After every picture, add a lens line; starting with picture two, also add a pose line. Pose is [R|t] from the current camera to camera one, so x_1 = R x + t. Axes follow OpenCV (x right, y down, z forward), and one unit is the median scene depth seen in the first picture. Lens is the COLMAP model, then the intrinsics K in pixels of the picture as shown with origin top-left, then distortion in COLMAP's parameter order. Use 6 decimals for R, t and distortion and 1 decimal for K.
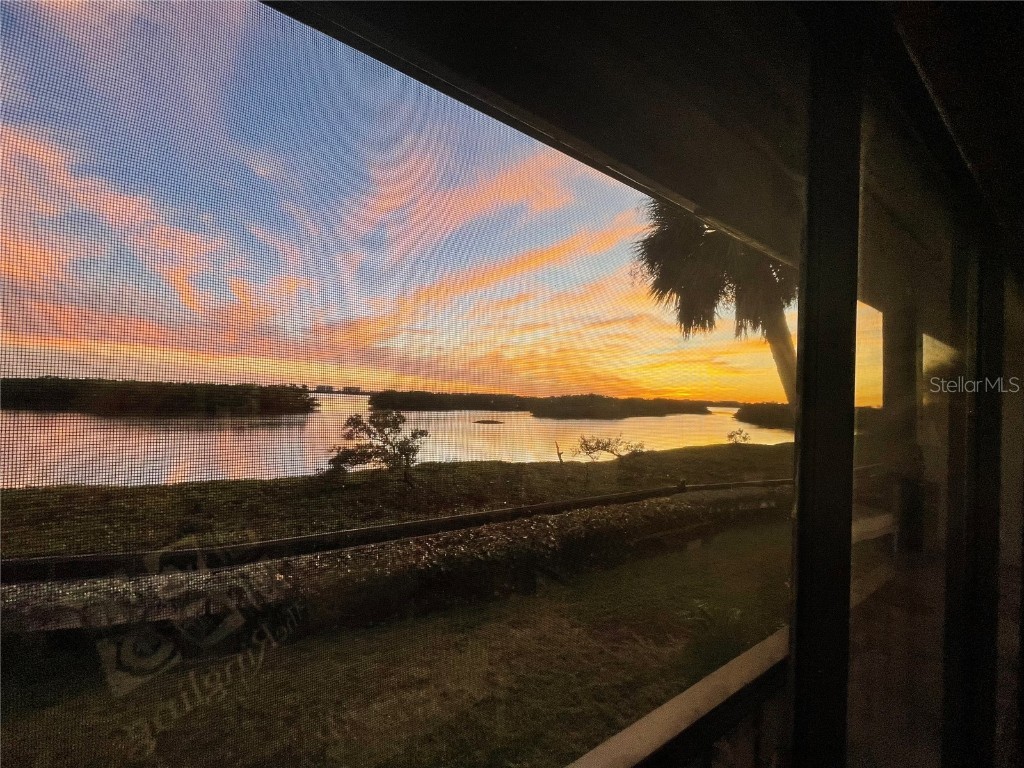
lens RADIAL K [[412.1, 0, 510.6], [0, 412.1, 390.1], [0, 0, 1]] dist [-0.001571, -0.000109]
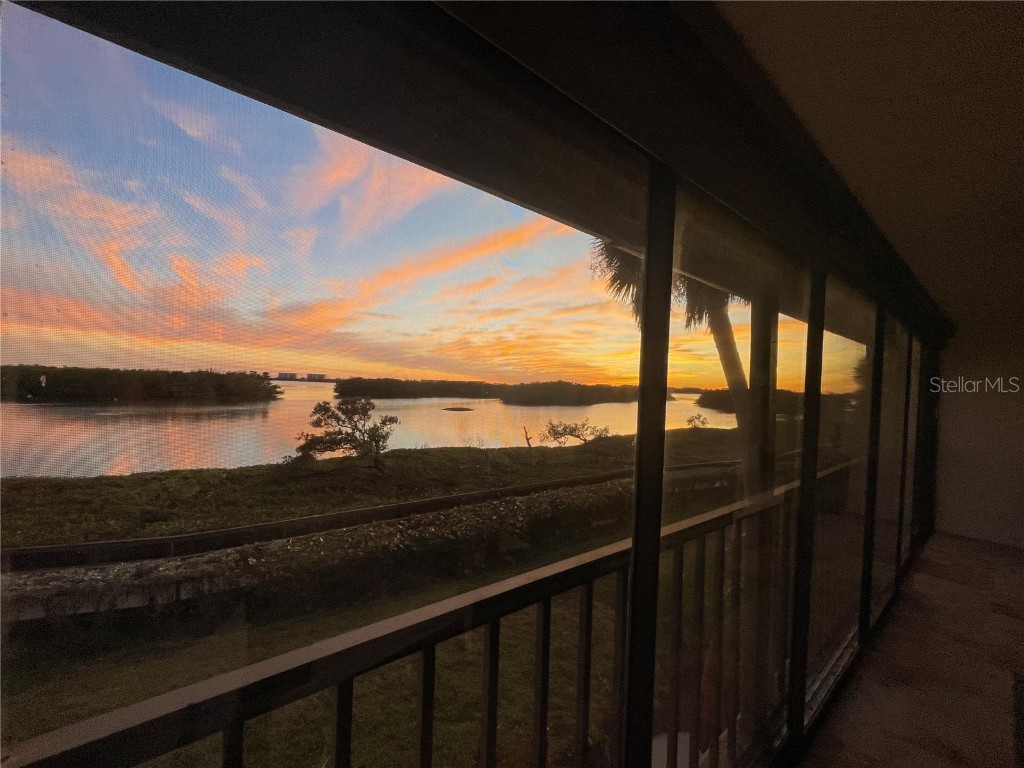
lens RADIAL K [[412.1, 0, 510.6], [0, 412.1, 390.1], [0, 0, 1]] dist [-0.001571, -0.000109]
pose [[0.997340, -0.003074, 0.072818, 0.001495], [0.000796, 0.999510, 0.031299, 0.000554], [-0.072879, -0.031158, 0.996854, -0.025574]]
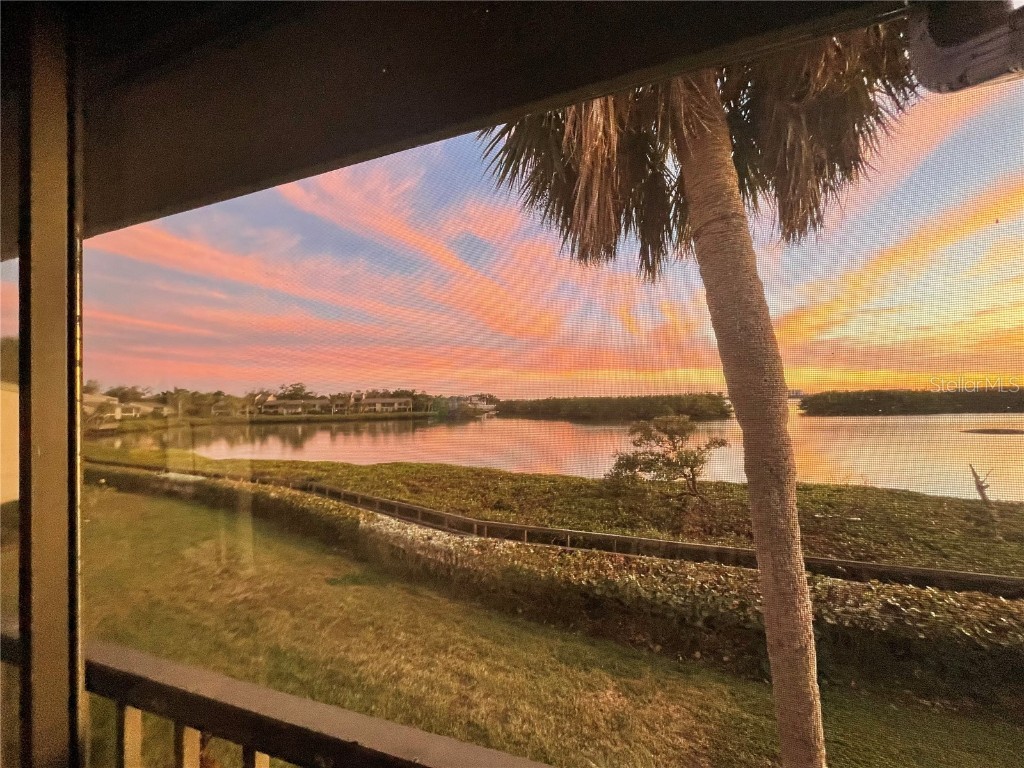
lens RADIAL K [[412.1, 0, 510.6], [0, 412.1, 390.1], [0, 0, 1]] dist [-0.001571, -0.000109]
pose [[0.563549, -0.070401, -0.823078, 0.307451], [0.055963, 0.997327, -0.046988, 0.015857], [0.824185, -0.019582, 0.565982, 0.209183]]
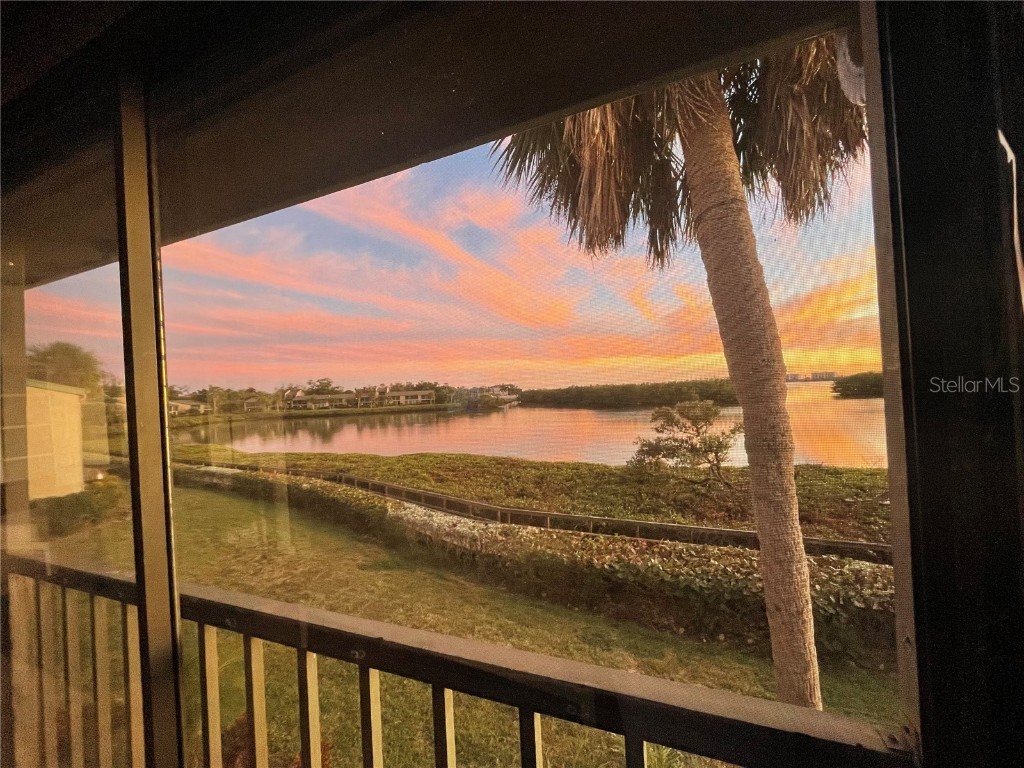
lens RADIAL K [[412.1, 0, 510.6], [0, 412.1, 390.1], [0, 0, 1]] dist [-0.001571, -0.000109]
pose [[0.517547, -0.063771, -0.853275, 0.316726], [0.079229, 0.996506, -0.026420, 0.017778], [0.851979, -0.053930, 0.520791, 0.207522]]
